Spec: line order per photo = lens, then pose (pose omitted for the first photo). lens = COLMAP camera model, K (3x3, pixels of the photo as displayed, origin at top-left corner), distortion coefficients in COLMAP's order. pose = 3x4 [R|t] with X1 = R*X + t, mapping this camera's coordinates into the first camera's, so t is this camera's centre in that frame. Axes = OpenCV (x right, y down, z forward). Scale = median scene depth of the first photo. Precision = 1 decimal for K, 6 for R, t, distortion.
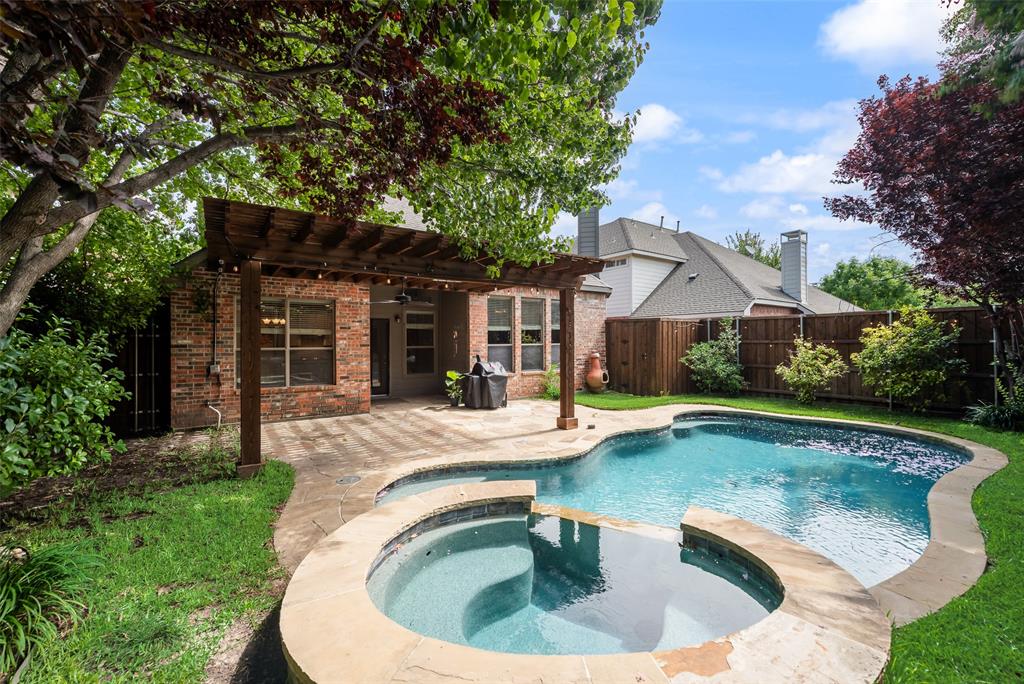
lens RADIAL K [[421.6, 0, 506.2], [0, 421.6, 340.6], [0, 0, 1]] dist [0.000621, 0.000300]
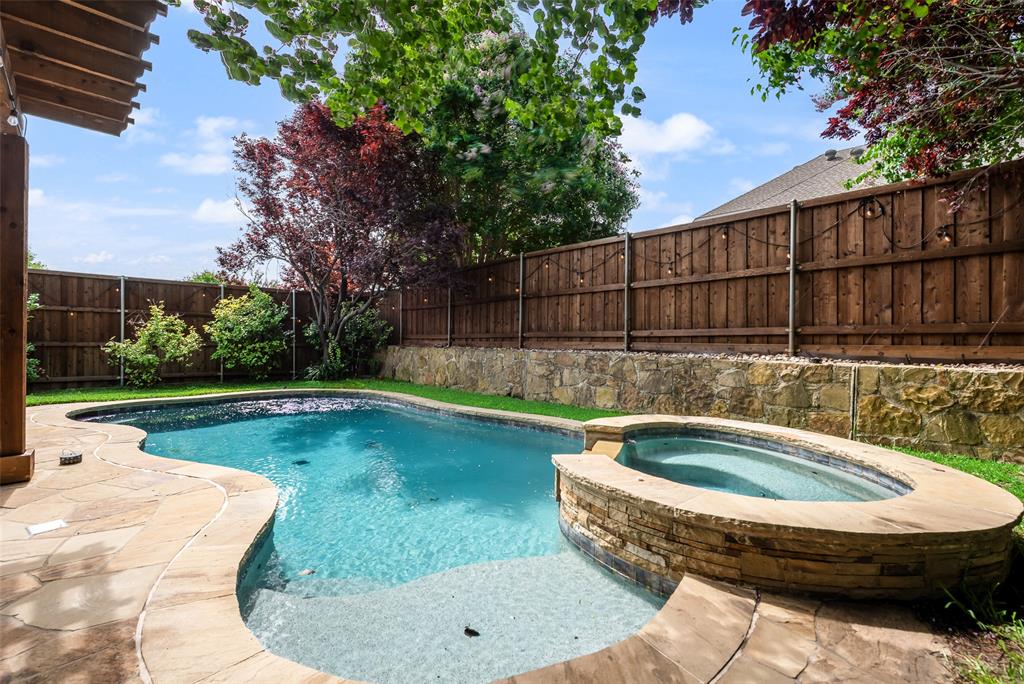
lens RADIAL K [[458.0, 0, 512.0], [0, 458.0, 342.0], [0, 0, 1]] dist [-0.000715, 0.000061]
pose [[-0.129583, -0.005197, 0.991555, -0.306698], [-0.019817, 0.999800, 0.002651, 0.056294], [-0.991370, -0.019306, -0.129660, 0.506946]]
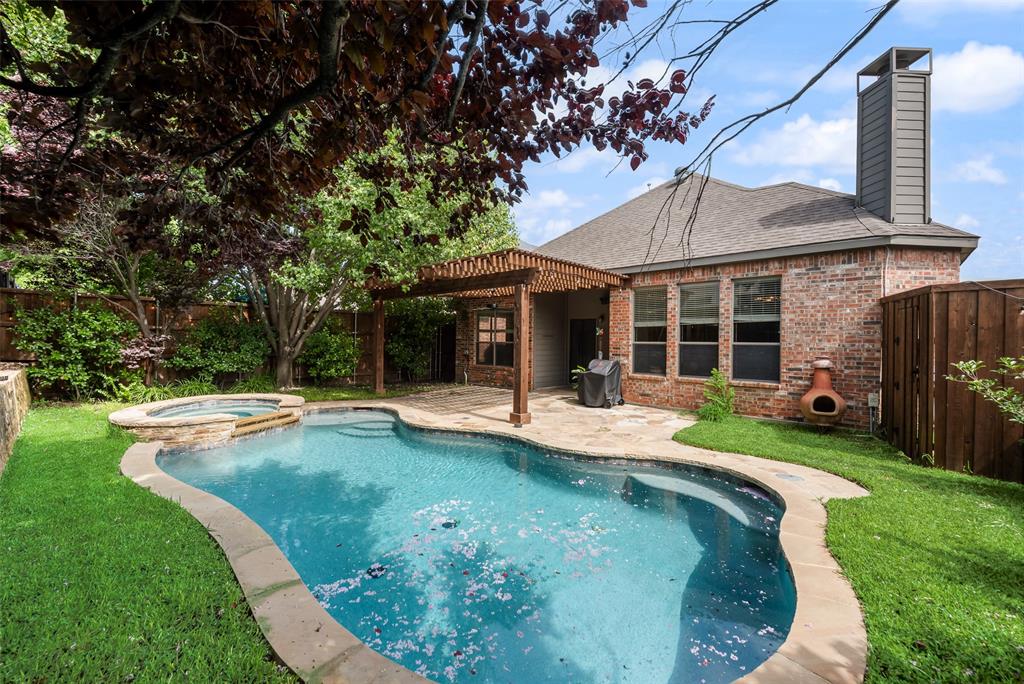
lens RADIAL K [[421.6, 0, 506.2], [0, 421.6, 340.6], [0, 0, 1]] dist [0.000621, 0.000300]
pose [[0.182584, 0.004264, -0.983181, 0.973190], [-0.009624, 0.999950, 0.002549, 0.007987], [0.983143, 0.008997, 0.182616, 0.686846]]
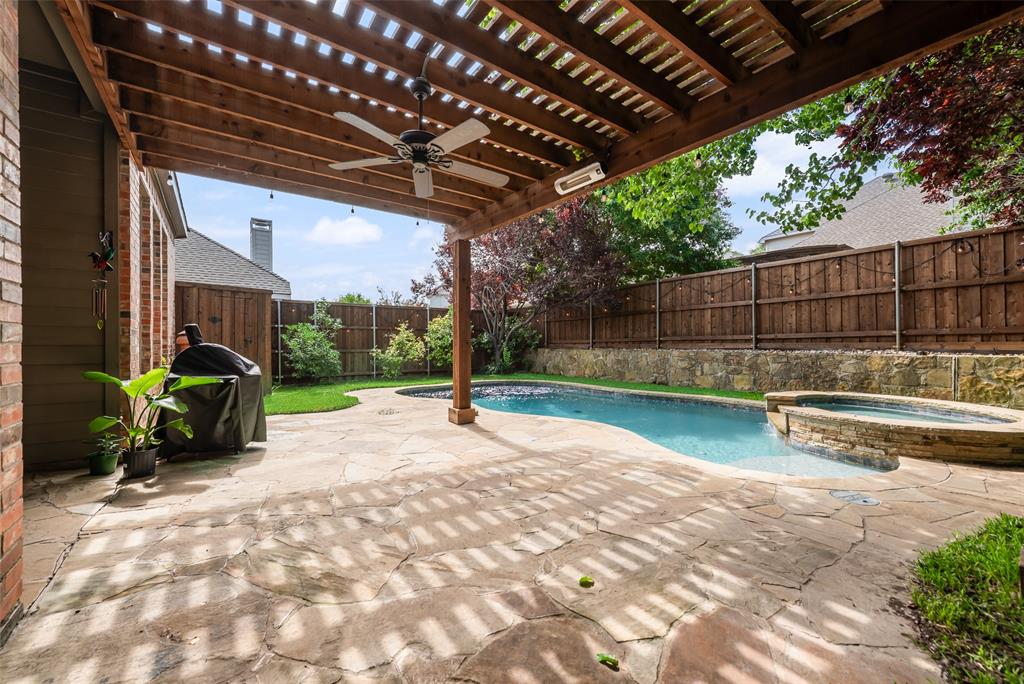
lens RADIAL K [[401.2, 0, 512.0], [0, 401.2, 342.0], [0, 0, 1]] dist [-0.000107, -0.000491]
pose [[-0.008232, 0.002965, 0.999962, -0.505909], [-0.001836, 0.999994, -0.002980, 0.056541], [-0.999964, -0.001860, -0.008226, 0.800043]]
